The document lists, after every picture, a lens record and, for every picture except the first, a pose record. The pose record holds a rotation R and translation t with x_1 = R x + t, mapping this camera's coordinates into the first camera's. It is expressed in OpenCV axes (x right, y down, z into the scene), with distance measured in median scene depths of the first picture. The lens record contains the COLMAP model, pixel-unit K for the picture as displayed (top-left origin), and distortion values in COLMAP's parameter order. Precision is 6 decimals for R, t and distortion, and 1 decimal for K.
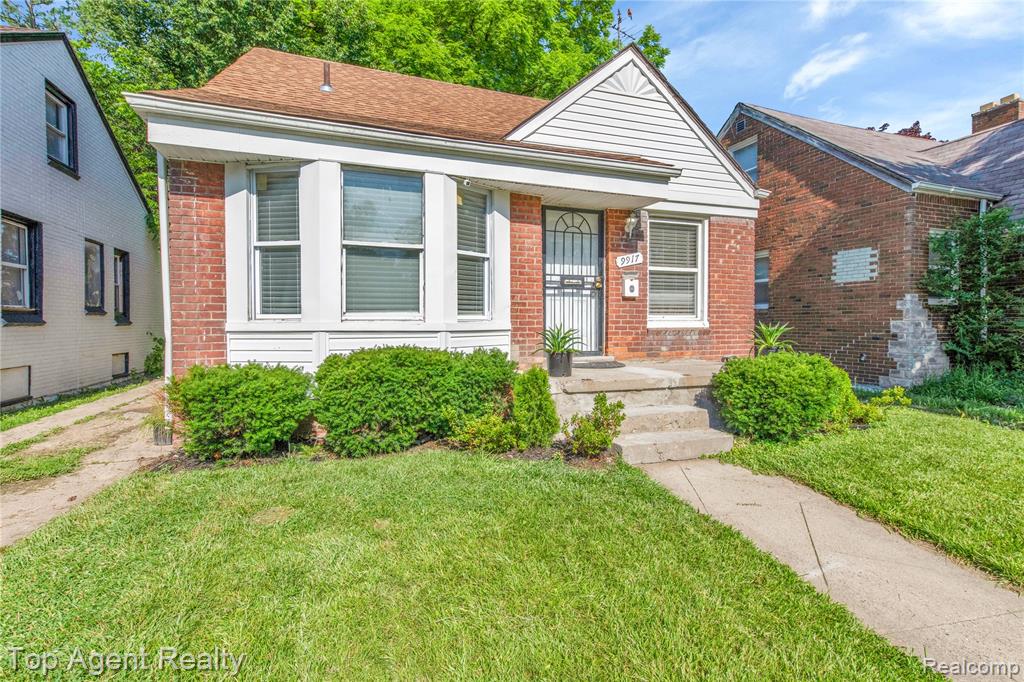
lens RADIAL K [[512.4, 0, 543.8], [0, 512.4, 339.6], [0, 0, 1]] dist [0.007004, -0.001372]
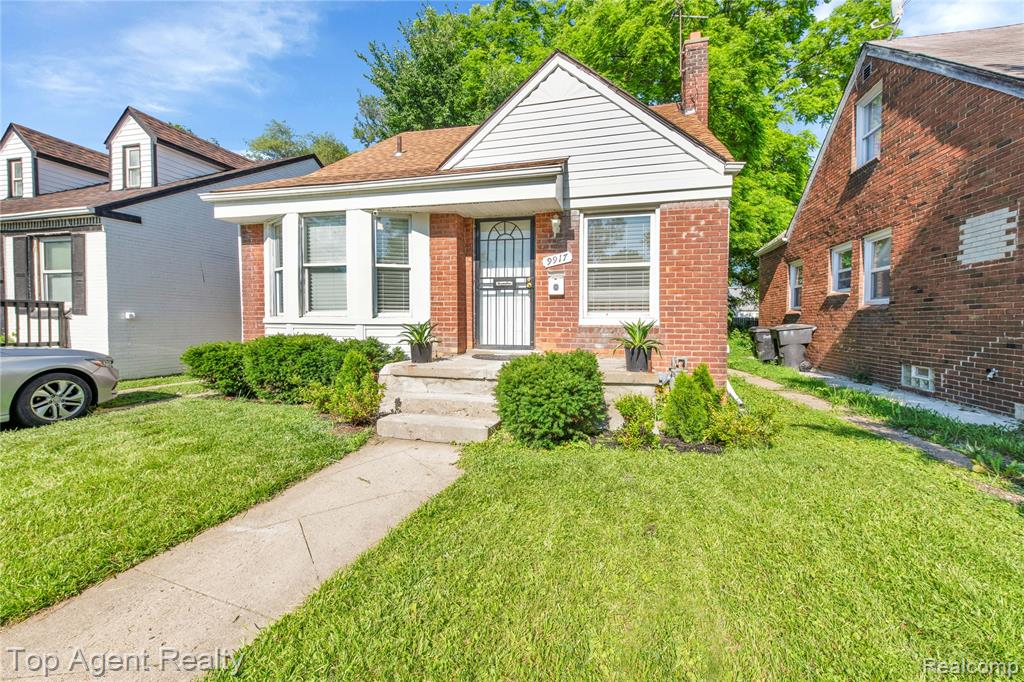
lens RADIAL K [[443.6, 0, 518.9], [0, 443.6, 344.8], [0, 0, 1]] dist [0.008729, -0.000740]
pose [[0.806415, 0.035656, -0.590274, 0.660638], [-0.025883, 0.999352, 0.025007, -0.002479], [0.590783, -0.004888, 0.806816, 0.228379]]
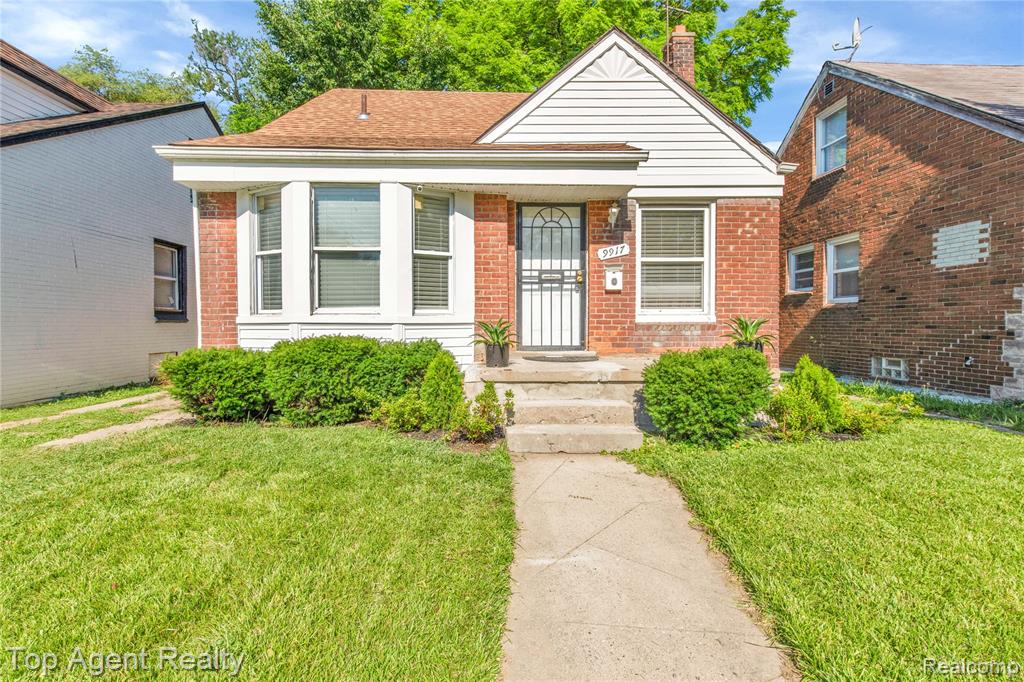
lens RADIAL K [[512.4, 0, 510.4], [0, 512.4, 345.8], [0, 0, 1]] dist [0.007004, -0.001372]
pose [[0.940286, 0.012408, -0.340160, 0.323292], [-0.009704, 0.999906, 0.009650, 0.014497], [0.340247, -0.005773, 0.940318, 0.025943]]
